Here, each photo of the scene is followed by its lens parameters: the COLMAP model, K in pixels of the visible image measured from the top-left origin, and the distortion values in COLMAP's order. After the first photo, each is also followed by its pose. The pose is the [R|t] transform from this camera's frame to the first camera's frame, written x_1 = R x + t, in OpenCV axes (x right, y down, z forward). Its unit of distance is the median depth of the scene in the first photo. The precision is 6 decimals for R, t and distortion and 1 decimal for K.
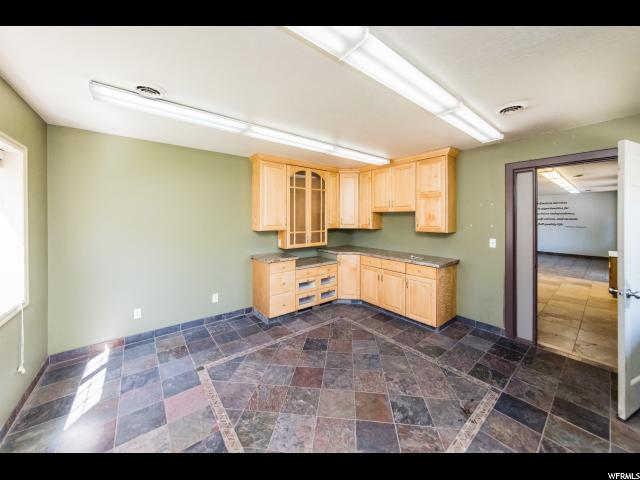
lens RADIAL K [[228.3, 0, 320.2], [0, 228.3, 217.2], [0, 0, 1]] dist [0.001373, -0.000024]
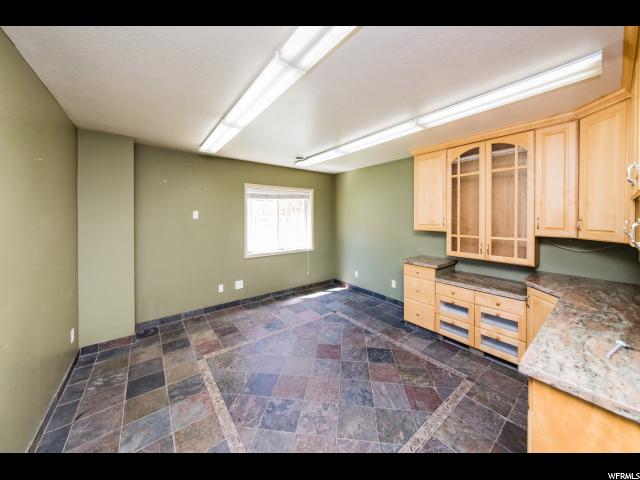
lens RADIAL K [[228.3, 0, 320.2], [0, 228.3, 217.2], [0, 0, 1]] dist [0.001373, -0.000024]
pose [[0.000274, 0.002030, -0.999998, 0.752991], [0.001037, 0.999997, 0.002030, 0.004500], [0.999999, -0.001038, 0.000272, 0.644611]]
